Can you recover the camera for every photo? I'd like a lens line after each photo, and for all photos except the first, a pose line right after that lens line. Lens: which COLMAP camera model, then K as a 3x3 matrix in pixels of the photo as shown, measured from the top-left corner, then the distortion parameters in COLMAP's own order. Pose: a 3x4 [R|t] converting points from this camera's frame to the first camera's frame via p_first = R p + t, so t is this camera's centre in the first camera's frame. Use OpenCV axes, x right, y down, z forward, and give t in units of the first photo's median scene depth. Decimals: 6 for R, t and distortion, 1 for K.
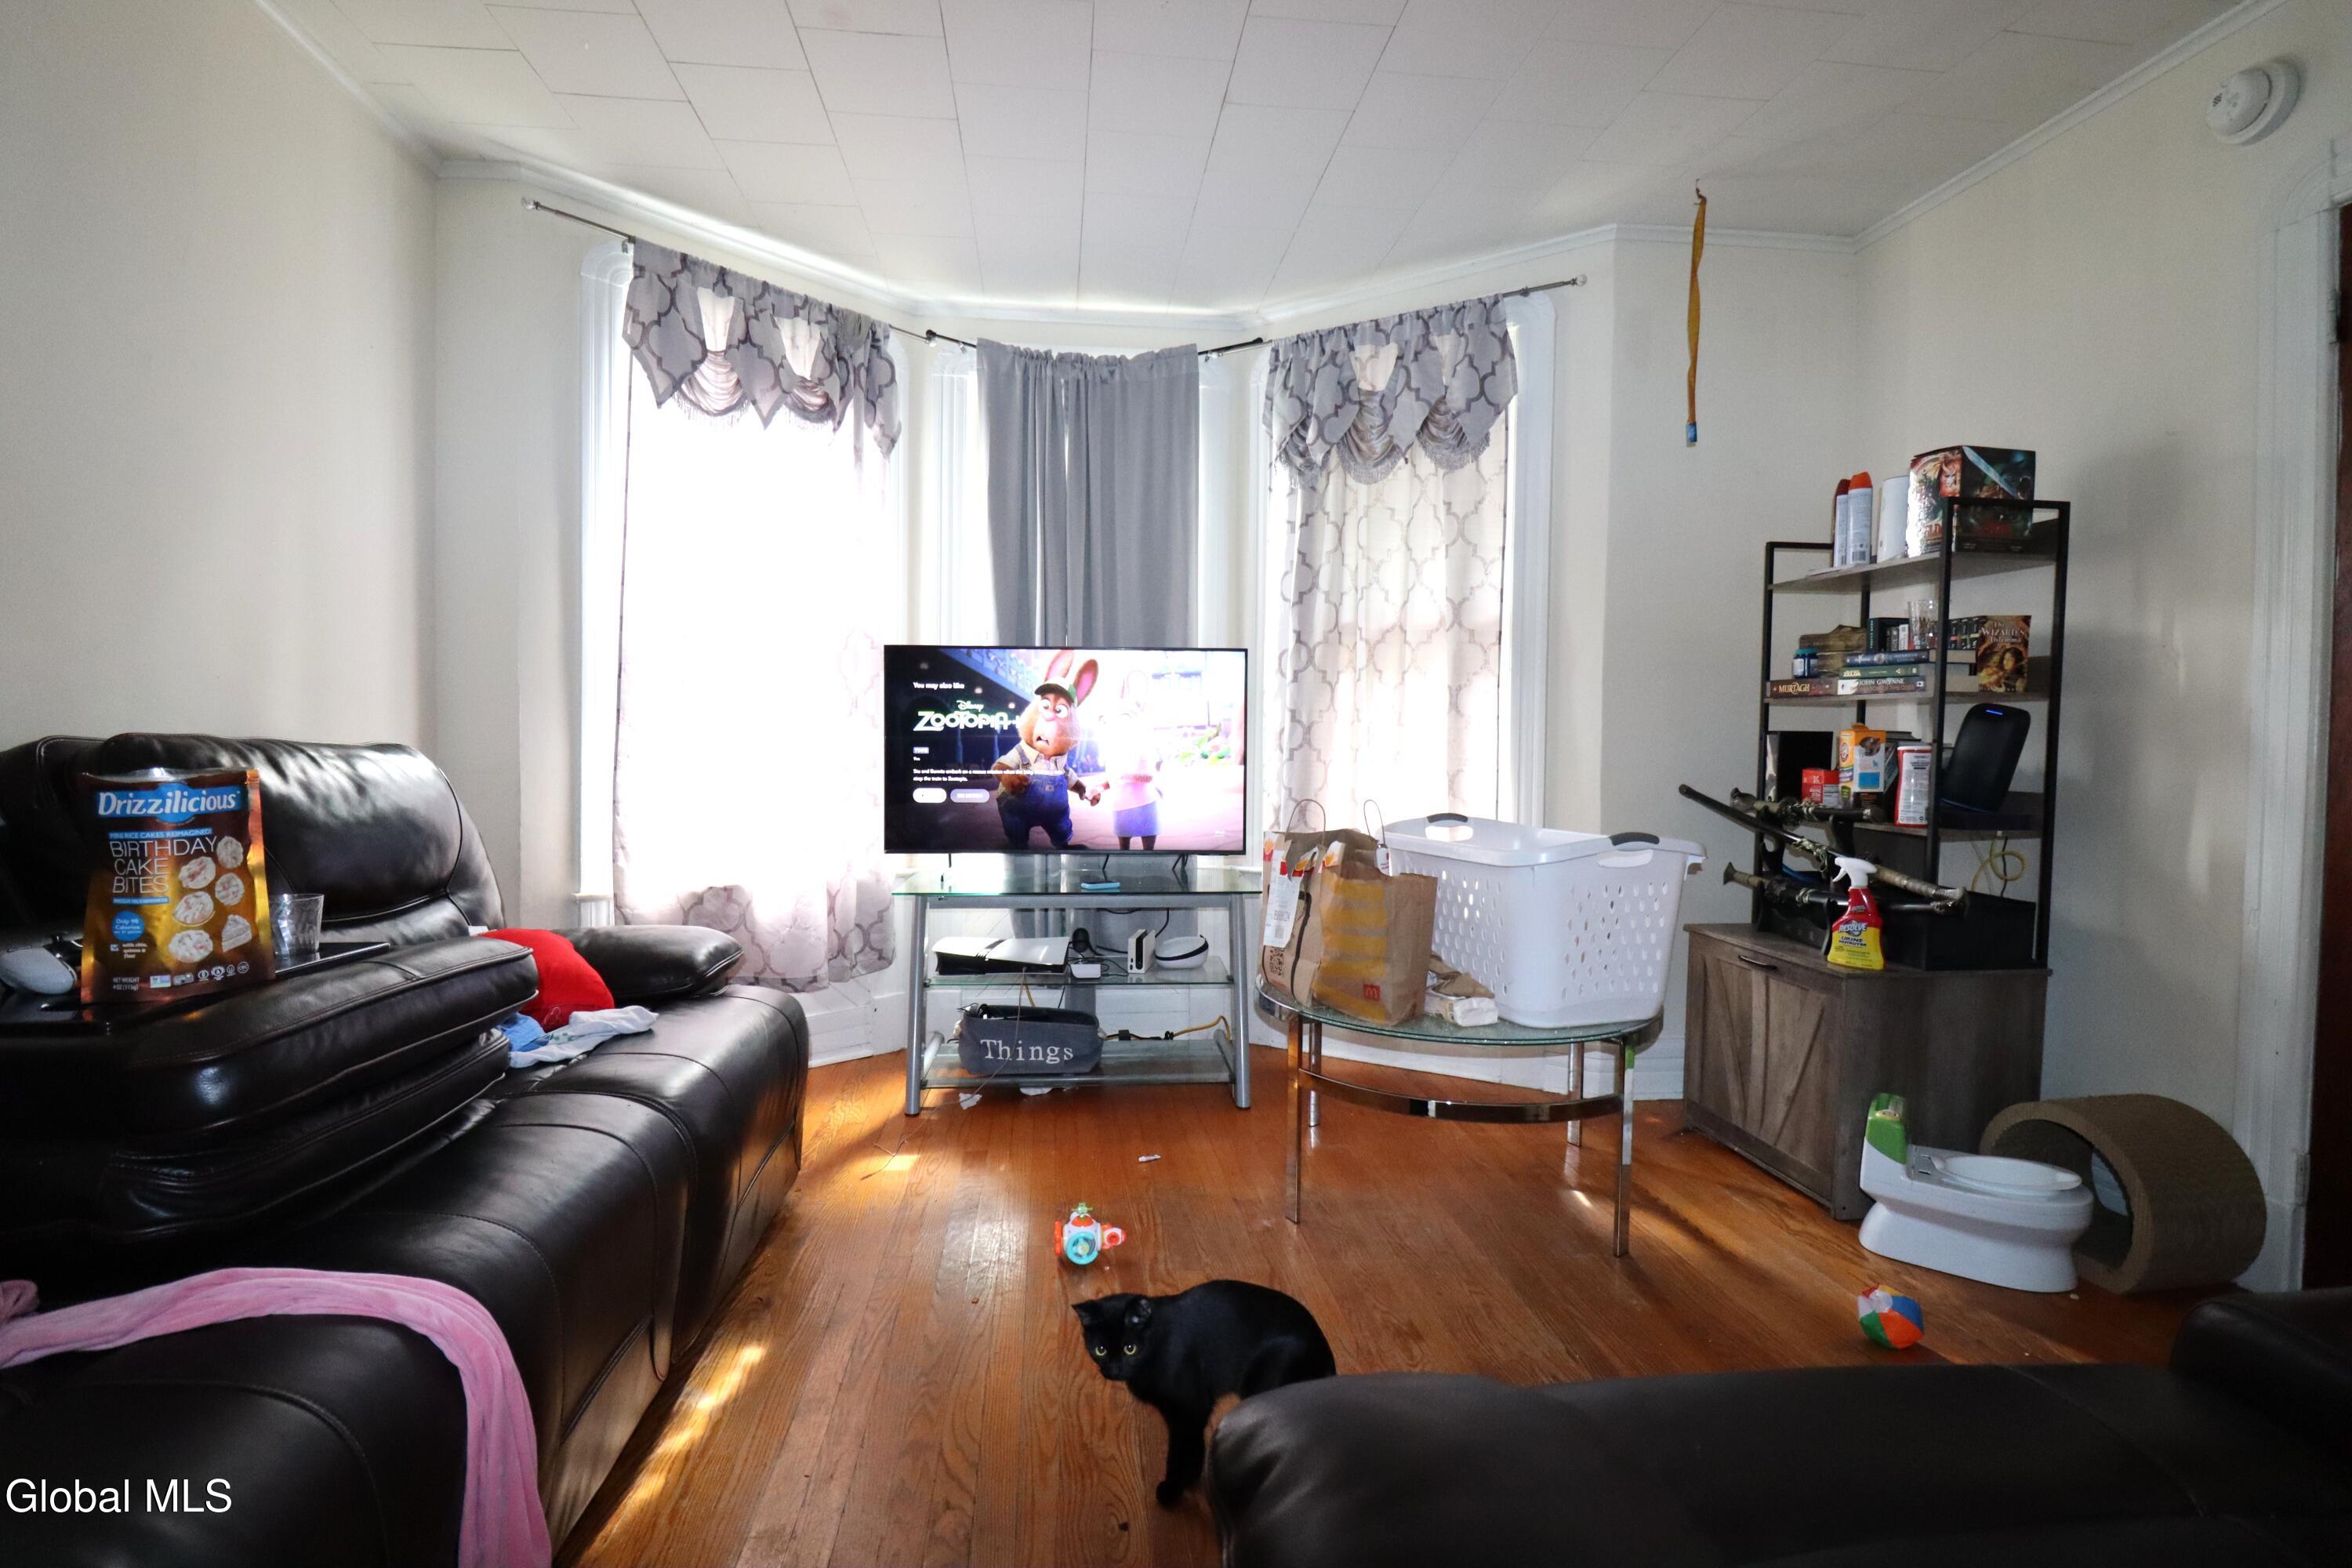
lens RADIAL K [[1121.6, 0, 1178.3], [0, 1121.6, 786.6], [0, 0, 1]] dist [0.001135, 0.000175]
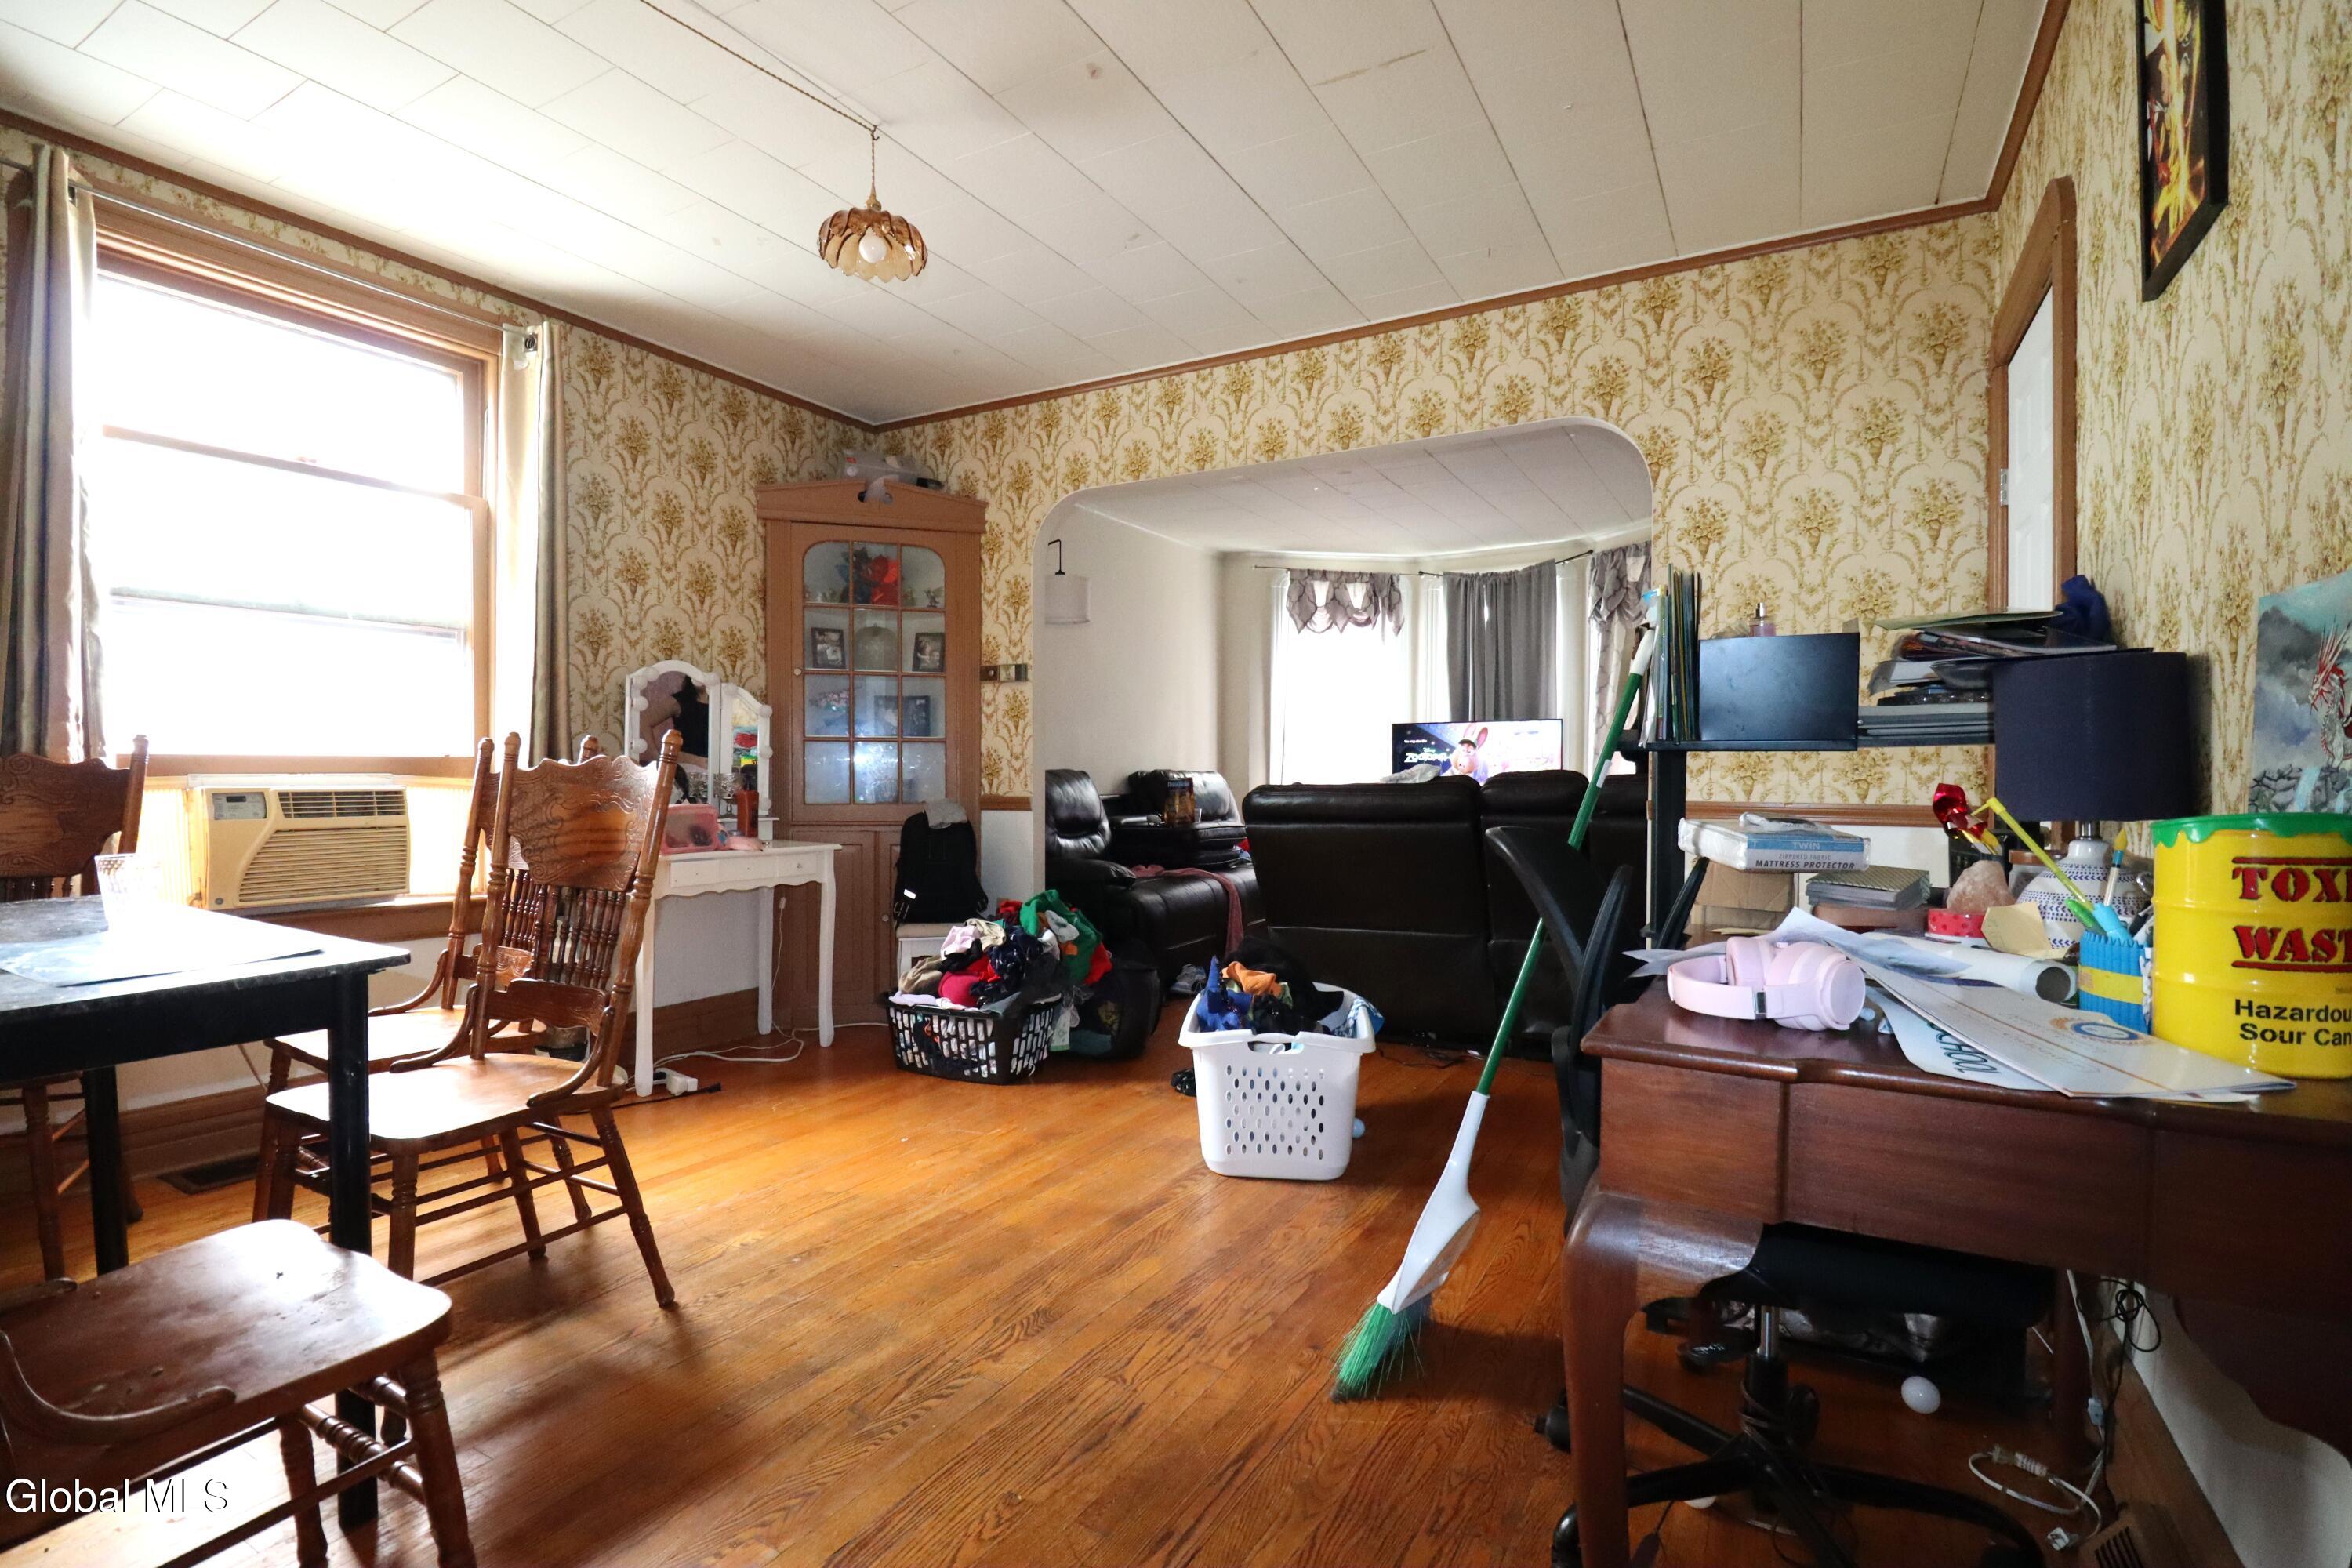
lens RADIAL K [[1121.6, 0, 1177.2], [0, 1121.6, 779.3], [0, 0, 1]] dist [0.001135, 0.000175]
pose [[0.815195, -0.006087, -0.579155, 0.666487], [-0.008968, 0.999692, -0.023130, 0.038117], [0.579118, 0.024050, 0.814889, -1.036186]]
